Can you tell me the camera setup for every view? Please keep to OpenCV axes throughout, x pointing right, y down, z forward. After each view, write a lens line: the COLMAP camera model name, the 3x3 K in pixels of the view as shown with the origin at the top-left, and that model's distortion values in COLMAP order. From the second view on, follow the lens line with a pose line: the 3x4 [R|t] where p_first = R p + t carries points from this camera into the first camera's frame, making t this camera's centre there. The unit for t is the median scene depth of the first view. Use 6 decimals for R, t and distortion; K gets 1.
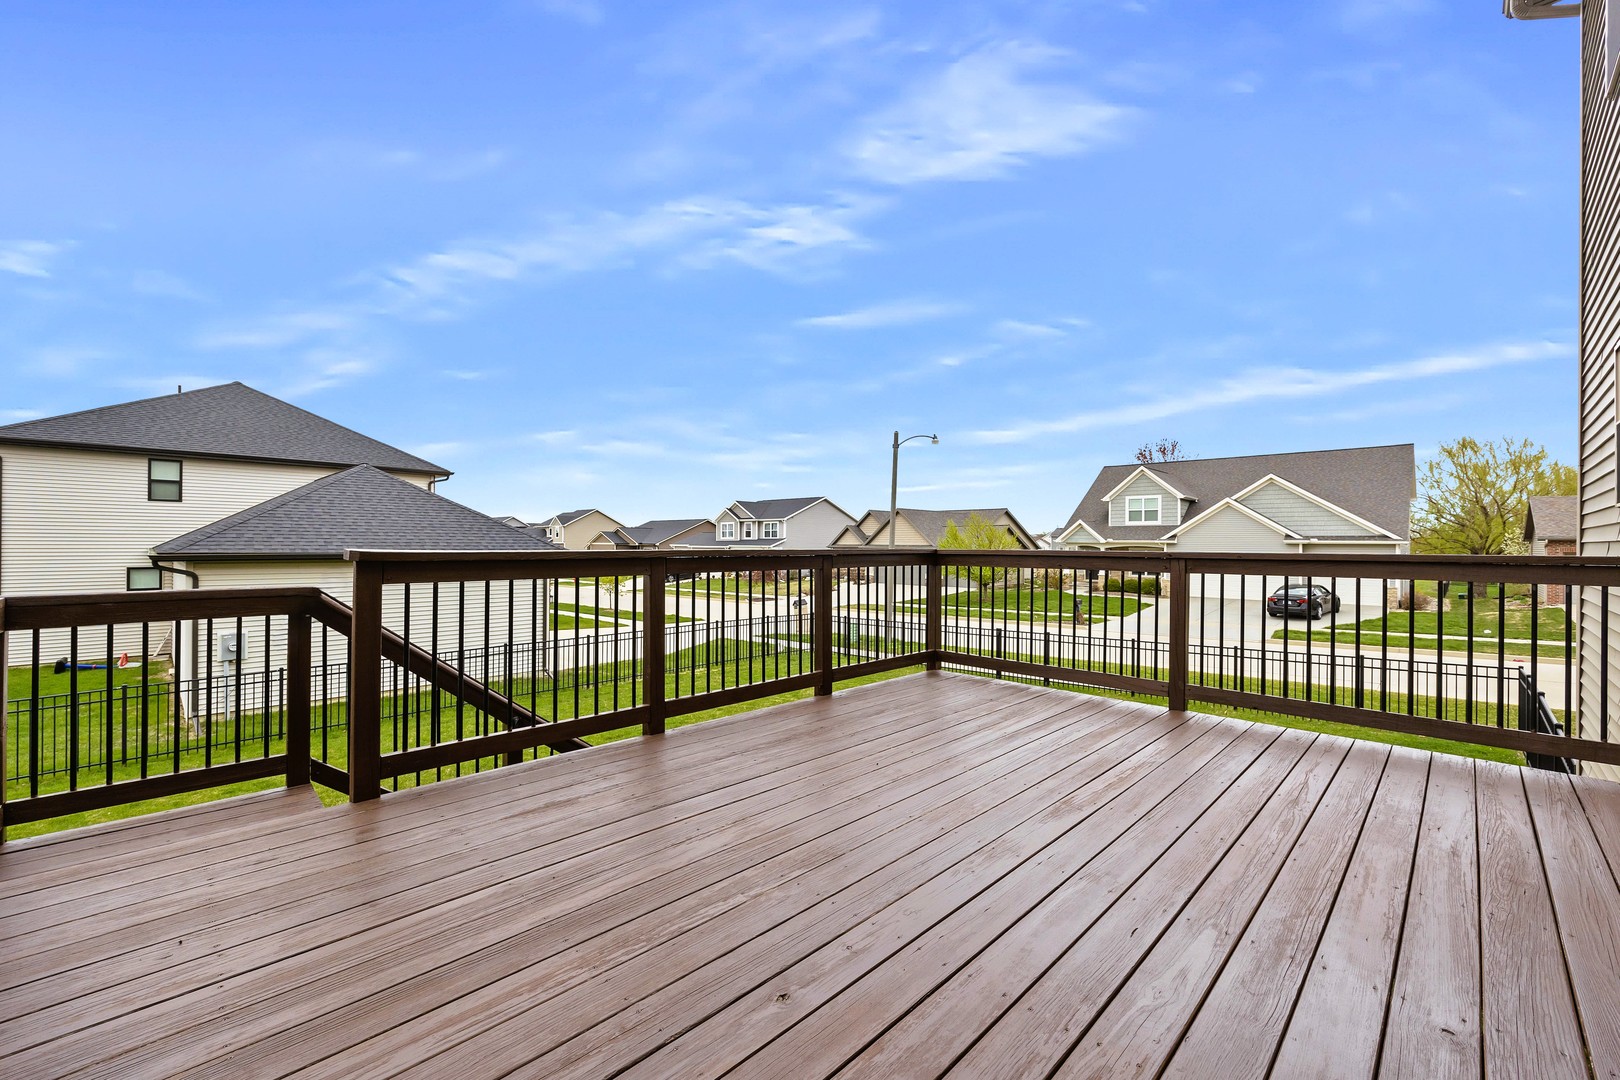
lens RADIAL K [[664.9, 0, 812.2], [0, 664.9, 530.4], [0, 0, 1]] dist [-0.002471, -0.000038]
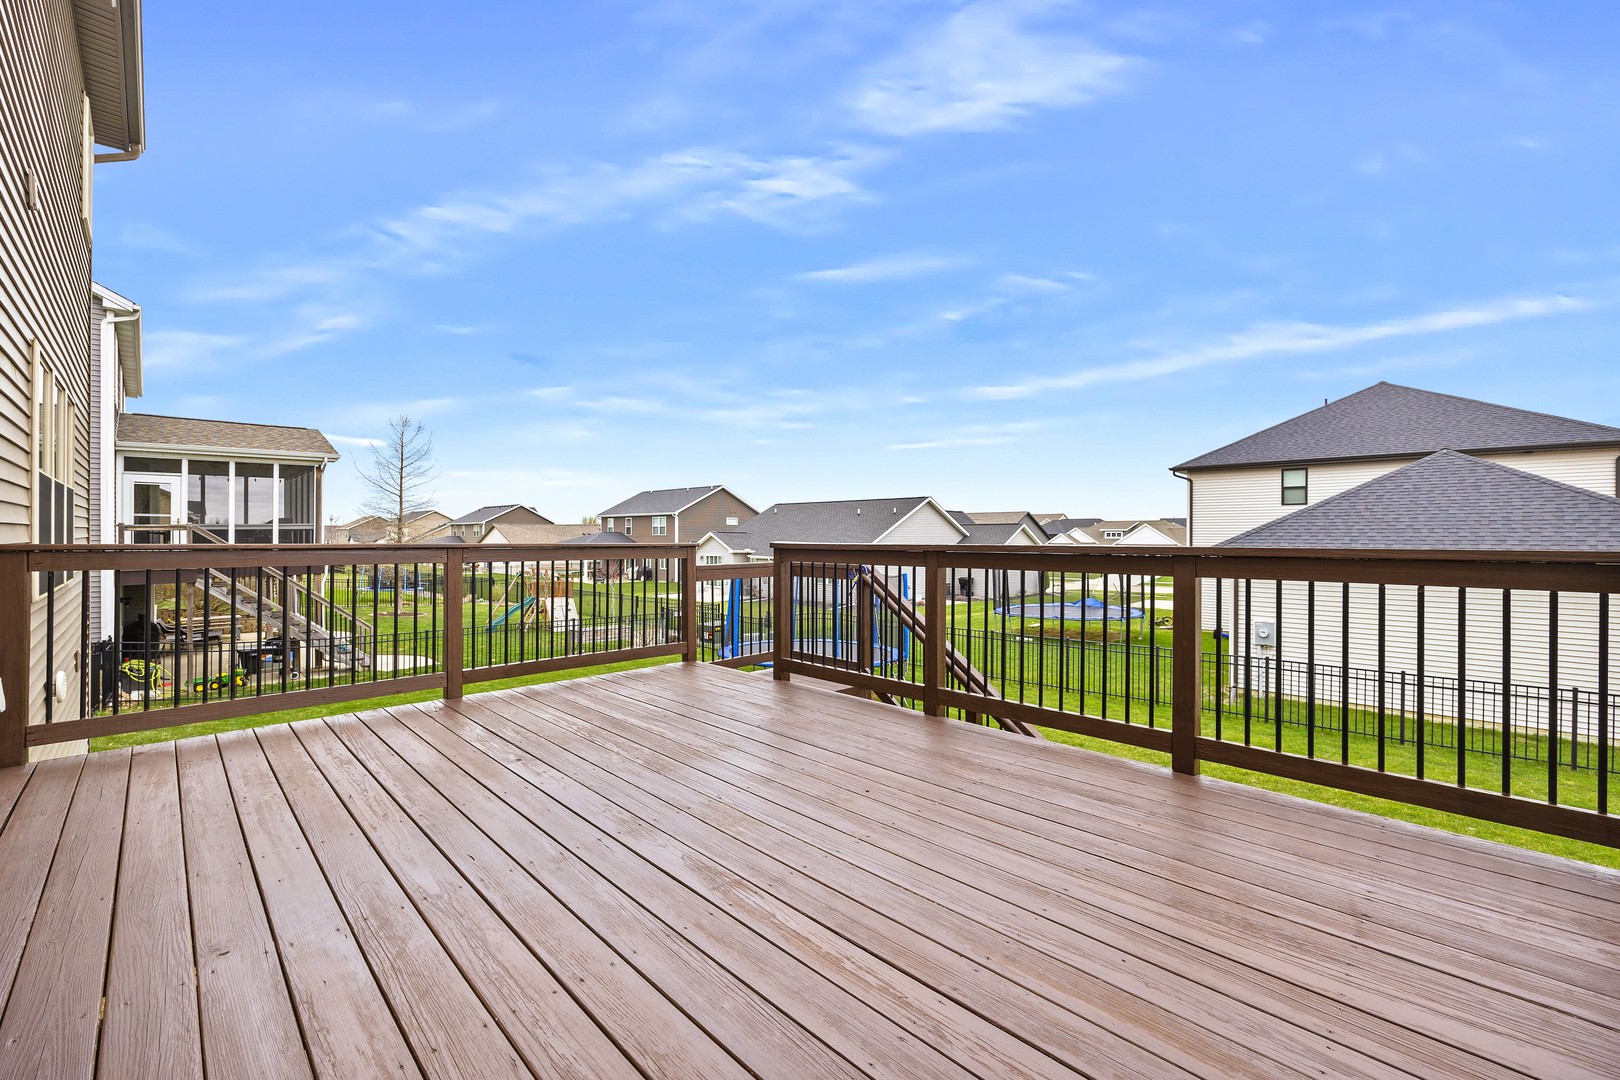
lens RADIAL K [[658.9, 0, 809.8], [0, 658.9, 540.5], [0, 0, 1]] dist [-0.003424, -0.000429]
pose [[-0.010016, -0.001693, -0.999948, 0.944002], [0.018600, 0.999825, -0.001879, 0.022960], [0.999777, -0.018618, -0.009983, 0.921808]]
